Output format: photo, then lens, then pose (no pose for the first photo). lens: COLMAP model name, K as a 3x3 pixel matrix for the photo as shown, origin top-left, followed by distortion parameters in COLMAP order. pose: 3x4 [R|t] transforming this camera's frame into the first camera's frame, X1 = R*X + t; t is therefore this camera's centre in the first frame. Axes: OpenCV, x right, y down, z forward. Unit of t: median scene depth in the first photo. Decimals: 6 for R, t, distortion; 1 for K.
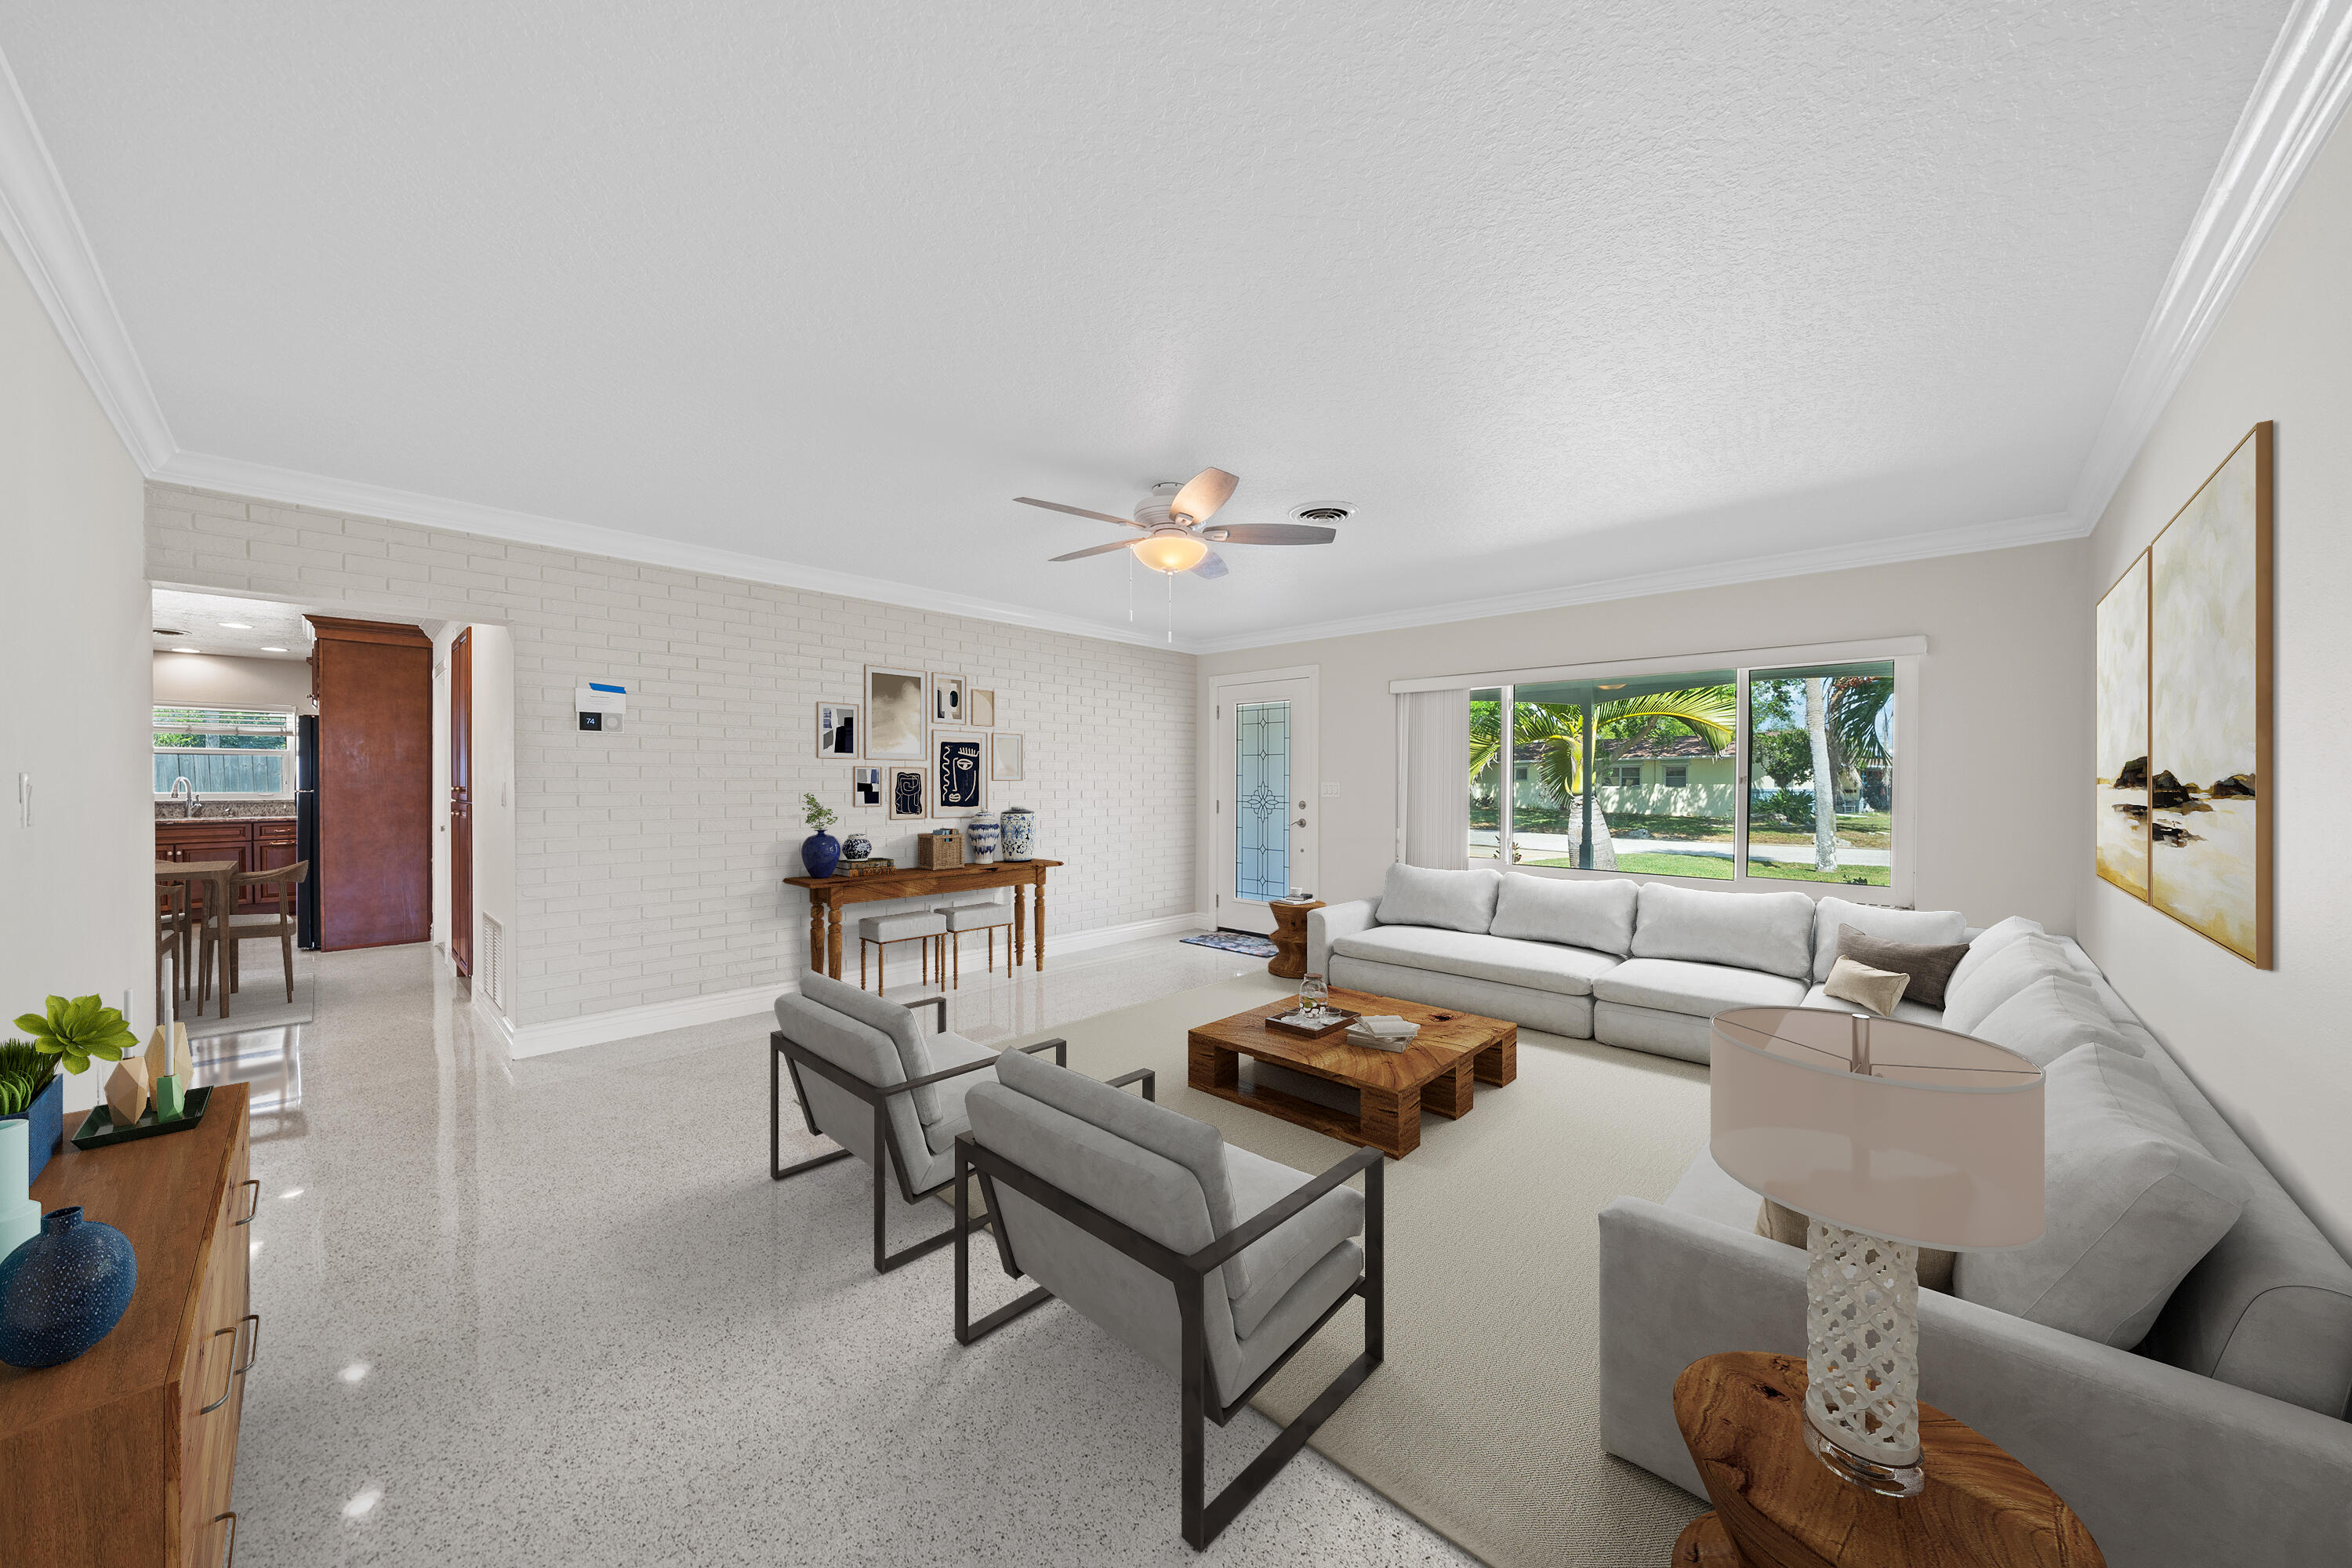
lens RADIAL K [[815.3, 0, 1182.1], [0, 815.3, 785.4], [0, 0, 1]] dist [-0.001970, -0.000040]
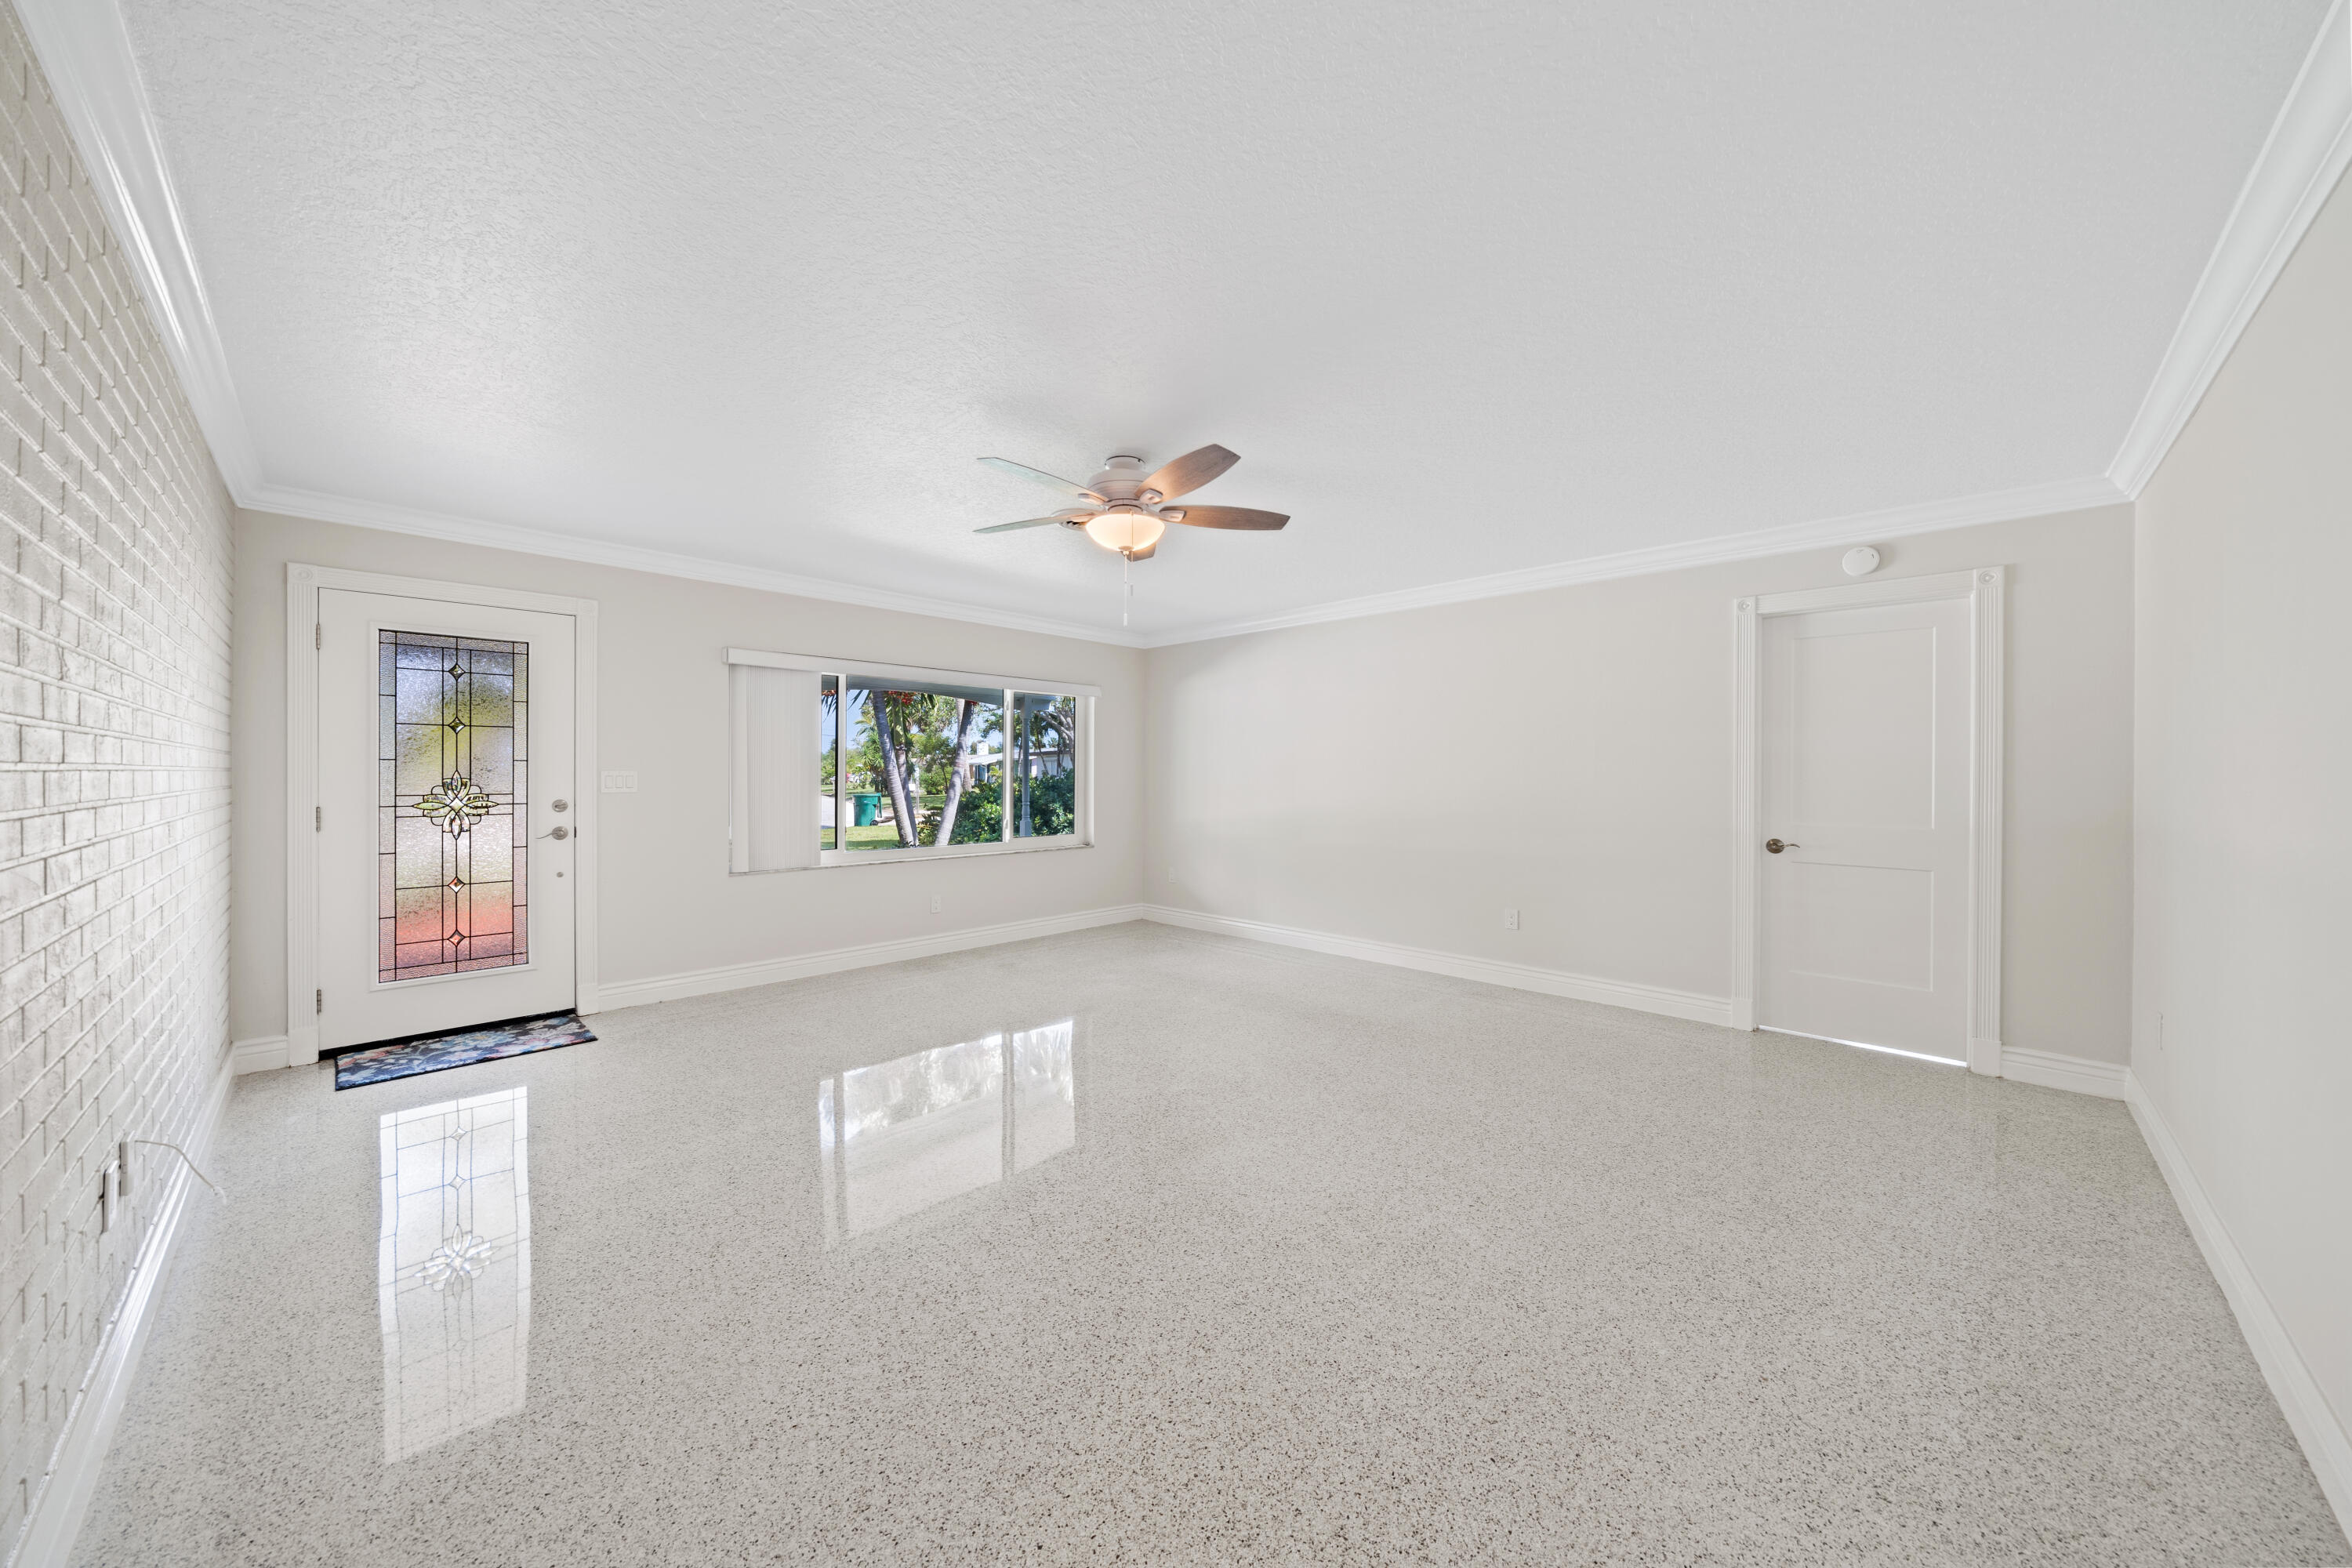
lens RADIAL K [[815.3, 0, 1181.4], [0, 815.3, 771.2], [0, 0, 1]] dist [-0.001970, -0.000040]
pose [[0.009411, -0.003531, 0.999949, -0.513241], [0.002908, 0.999990, 0.003504, -0.004934], [-0.999951, 0.002875, 0.009421, 0.496841]]
